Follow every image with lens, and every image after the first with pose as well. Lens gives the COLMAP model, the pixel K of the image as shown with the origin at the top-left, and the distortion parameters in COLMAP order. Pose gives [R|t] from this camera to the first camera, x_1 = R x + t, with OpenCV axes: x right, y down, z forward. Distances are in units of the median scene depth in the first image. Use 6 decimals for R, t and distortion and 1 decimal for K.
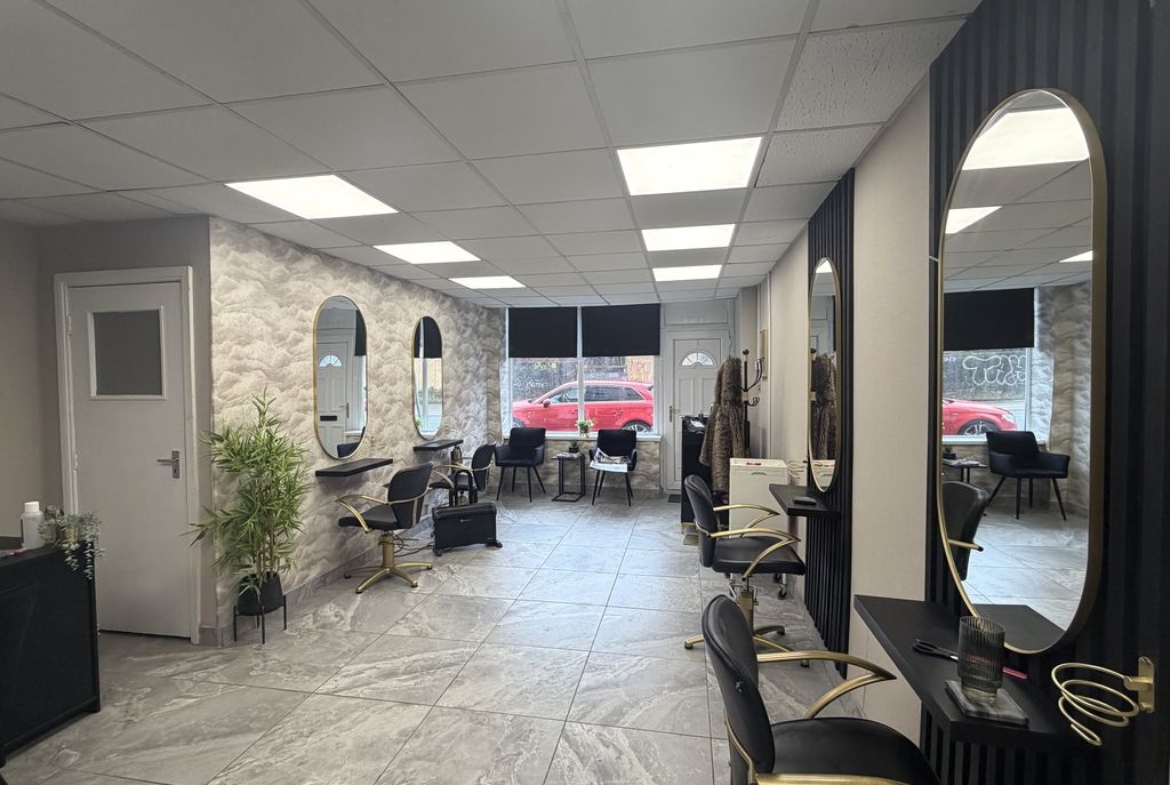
lens RADIAL K [[552.3, 0, 587.8], [0, 552.3, 398.2], [0, 0, 1]] dist [-0.015970, 0.000204]
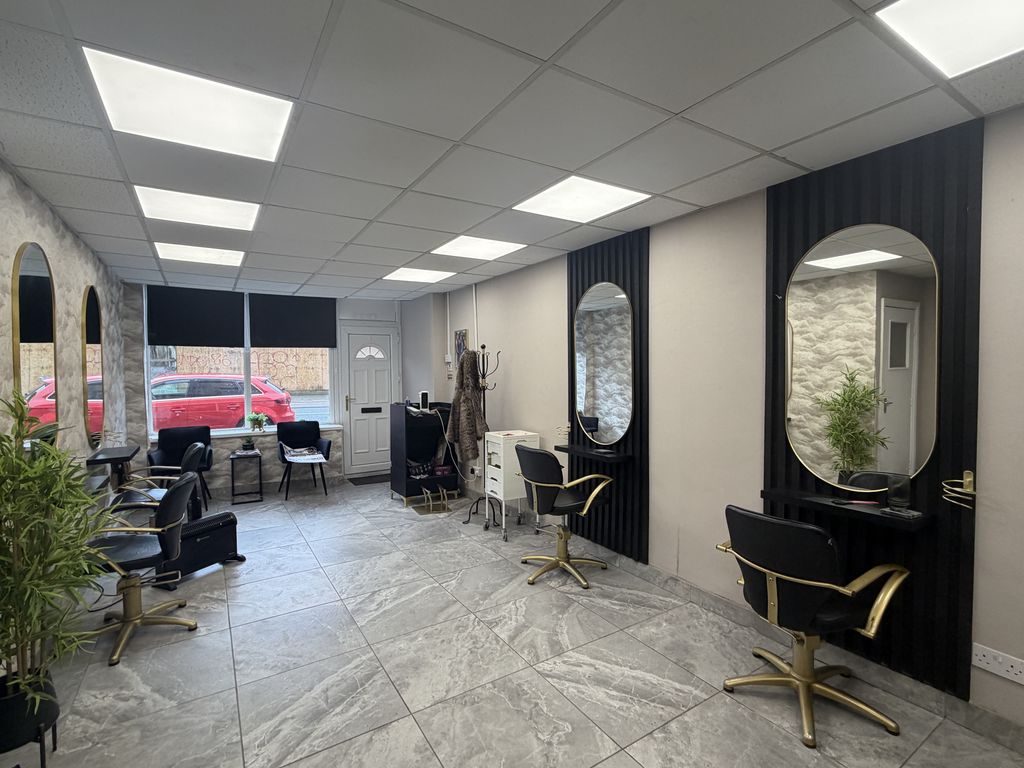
lens RADIAL K [[484.0, 0, 515.8], [0, 484.0, 387.3], [0, 0, 1]] dist [0.000405, -0.000065]
pose [[0.733072, -0.023988, 0.679728, -0.398871], [0.028999, 0.999571, 0.004000, 0.005550], [-0.679533, 0.016780, 0.733453, 0.154653]]
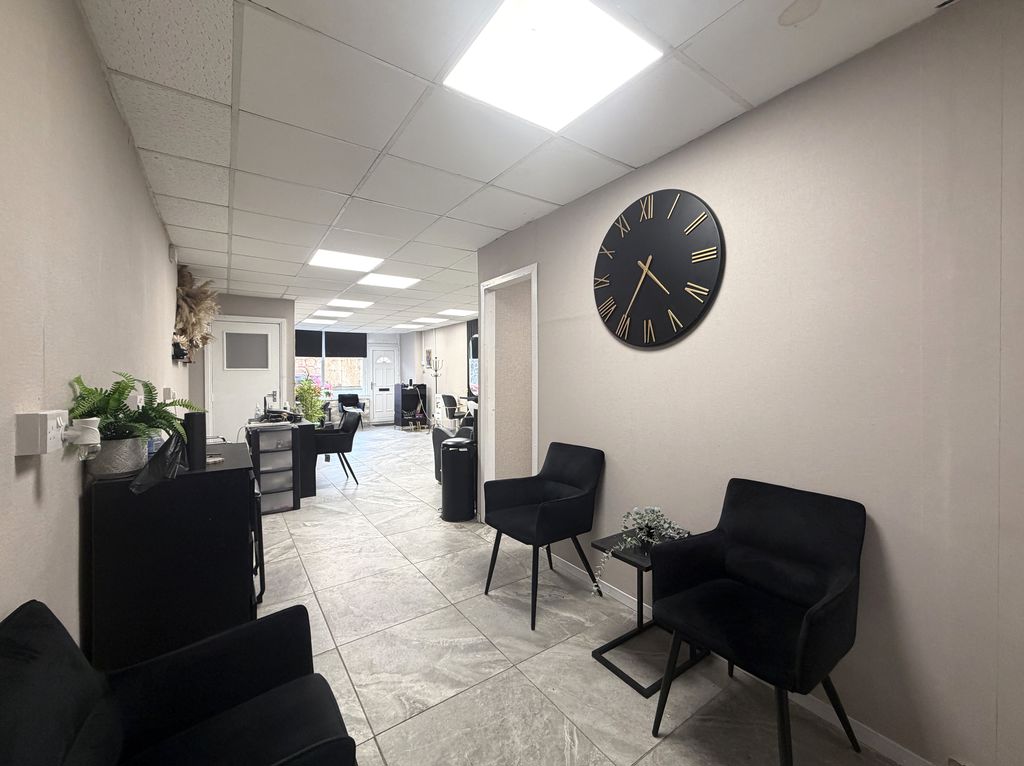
lens RADIAL K [[413.5, 0, 520.9], [0, 413.5, 374.8], [0, 0, 1]] dist [0.001578, 0.000013]
pose [[0.698363, -0.001334, 0.715742, -0.934438], [0.030666, 0.999136, -0.028059, 0.078247], [-0.715086, 0.041544, 0.697801, -0.802595]]
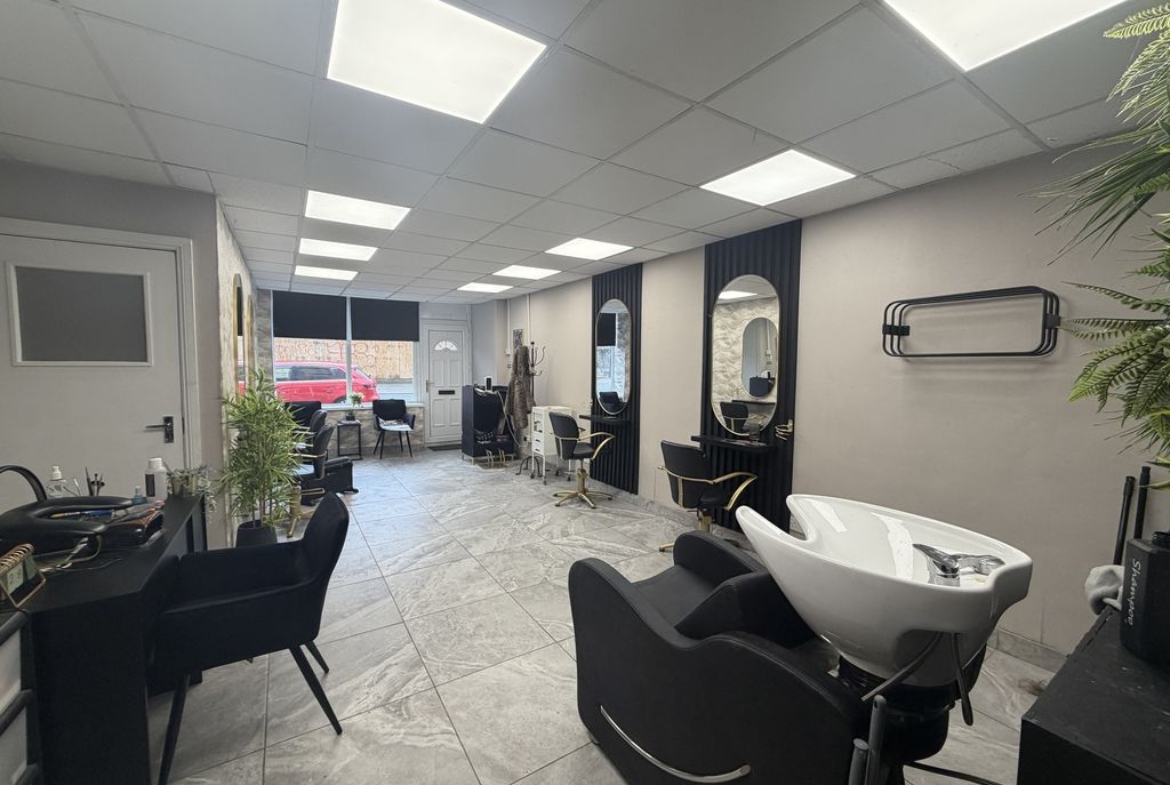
lens RADIAL K [[467.6, 0, 583.4], [0, 467.6, 392.7], [0, 0, 1]] dist [0.007878, -0.000205]
pose [[0.732748, -0.030077, 0.679835, -0.552059], [0.013391, 0.999467, 0.029785, 0.025444], [-0.680368, -0.012721, 0.732760, -0.125561]]
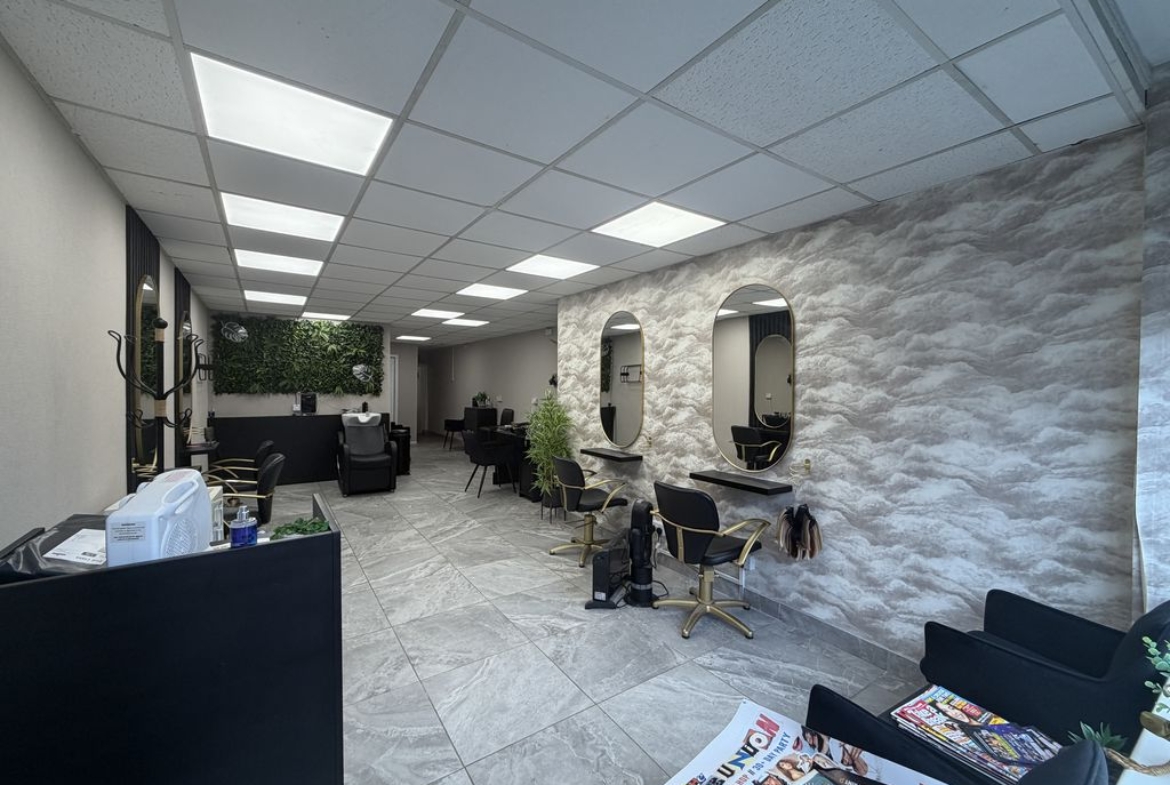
lens RADIAL K [[467.6, 0, 580.3], [0, 467.6, 386.9], [0, 0, 1]] dist [0.007878, -0.000205]
pose [[-0.720410, 0.002873, -0.693542, 0.309096], [-0.028561, 0.999020, 0.033806, -0.049060], [0.692960, 0.044162, -0.719623, 1.590112]]
